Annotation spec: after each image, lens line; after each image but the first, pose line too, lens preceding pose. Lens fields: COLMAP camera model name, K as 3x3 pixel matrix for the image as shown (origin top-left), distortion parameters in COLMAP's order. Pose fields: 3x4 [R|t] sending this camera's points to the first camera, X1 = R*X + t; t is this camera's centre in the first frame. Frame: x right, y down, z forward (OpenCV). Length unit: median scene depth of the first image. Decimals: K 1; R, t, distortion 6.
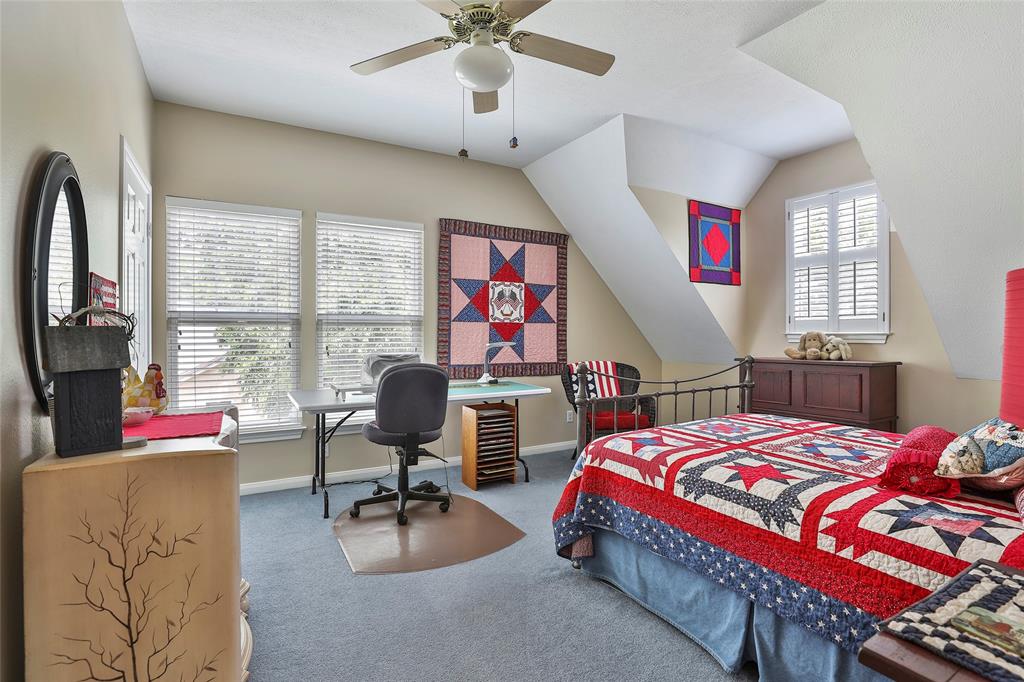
lens RADIAL K [[496.9, 0, 512.0], [0, 496.9, 338.5], [0, 0, 1]] dist [-0.035853, 0.009135]
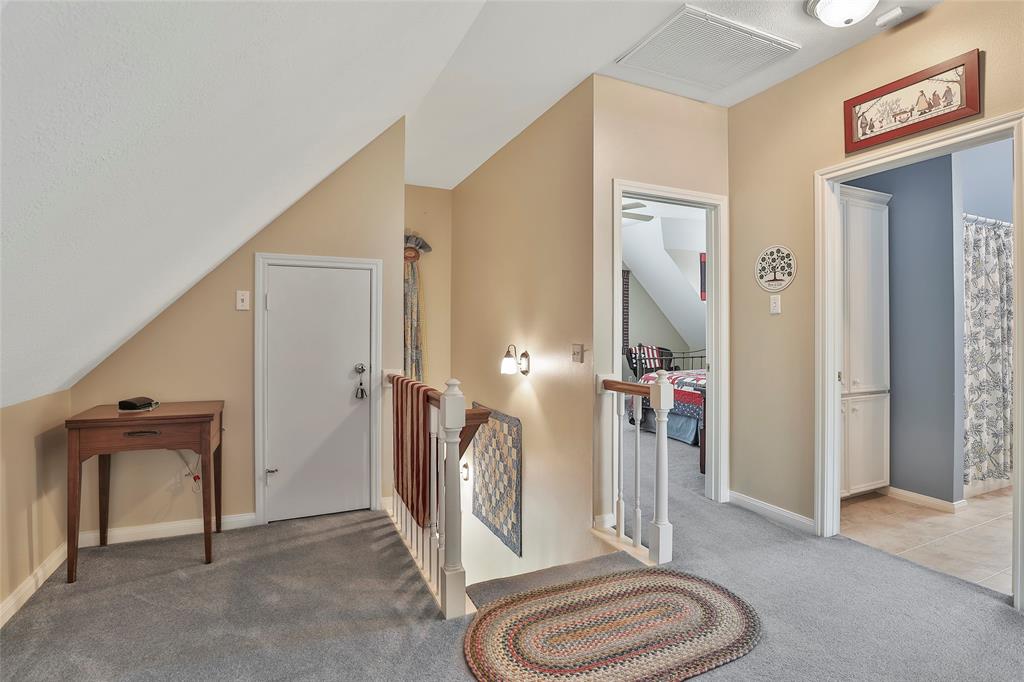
lens RADIAL K [[496.9, 0, 514.5], [0, 496.9, 335.7], [0, 0, 1]] dist [-0.035853, 0.009135]
pose [[0.995670, 0.004267, -0.092856, -0.126279], [-0.003878, 0.999983, 0.004375, 0.003580], [0.092873, -0.003996, 0.995670, -0.755253]]
